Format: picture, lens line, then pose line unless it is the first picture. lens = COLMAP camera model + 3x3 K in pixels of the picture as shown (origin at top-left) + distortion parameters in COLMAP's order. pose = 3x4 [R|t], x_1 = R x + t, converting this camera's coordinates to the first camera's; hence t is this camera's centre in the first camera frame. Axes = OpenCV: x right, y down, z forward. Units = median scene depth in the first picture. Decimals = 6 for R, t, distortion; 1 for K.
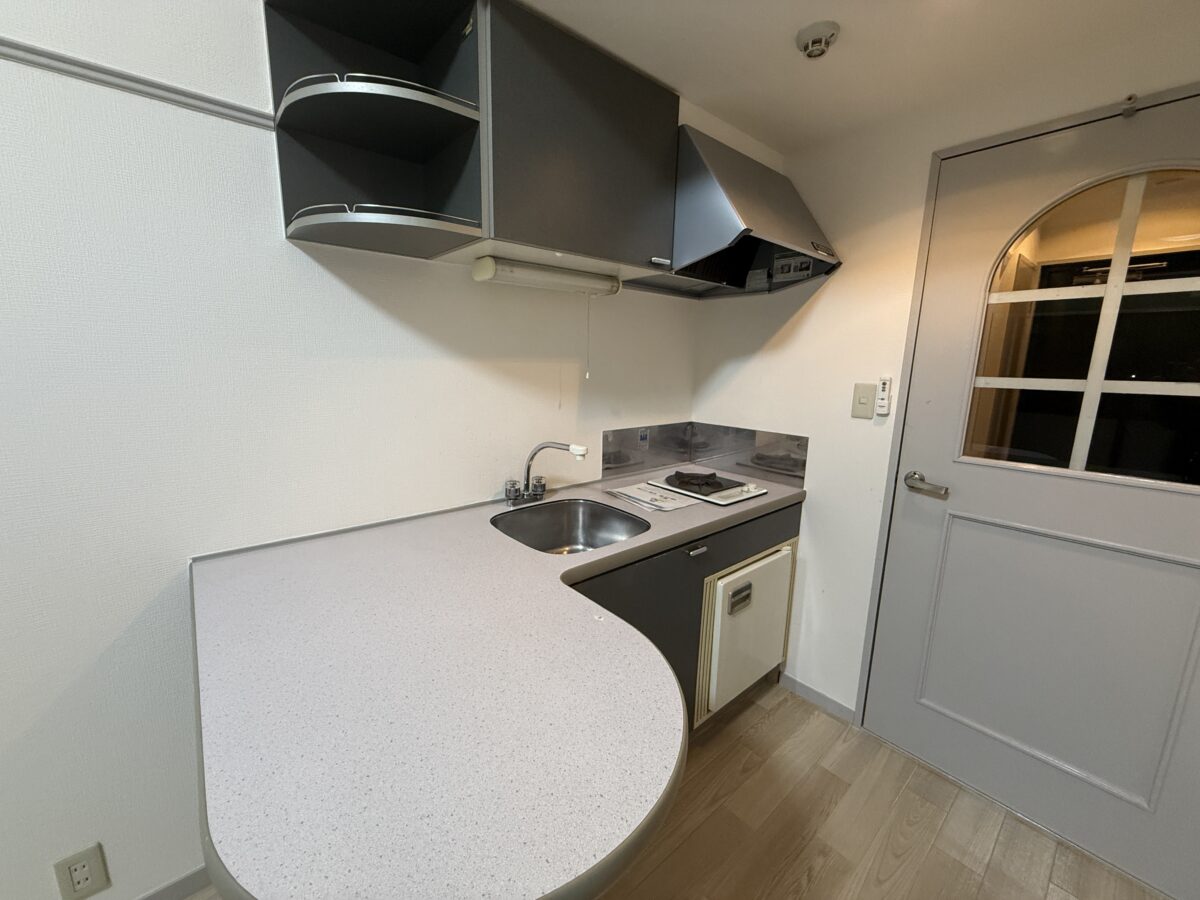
lens RADIAL K [[479.1, 0, 598.4], [0, 479.1, 445.2], [0, 0, 1]] dist [0.001650, -0.000024]
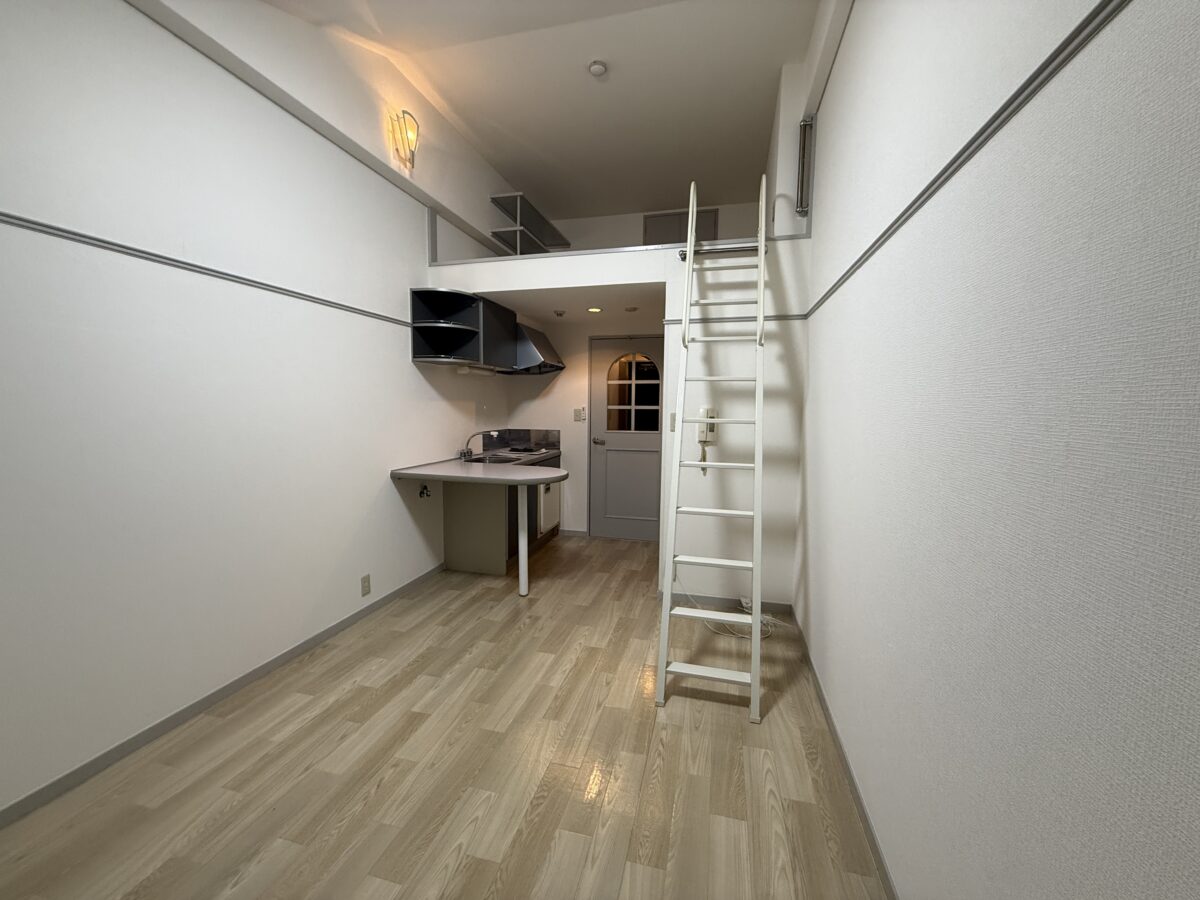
lens RADIAL K [[479.1, 0, 599.1], [0, 479.1, 448.7], [0, 0, 1]] dist [0.001650, -0.000024]
pose [[0.821831, -0.062375, 0.566307, -1.009074], [0.107979, 0.993026, -0.047324, 0.265522], [-0.559406, 0.100042, 0.822835, -1.454553]]
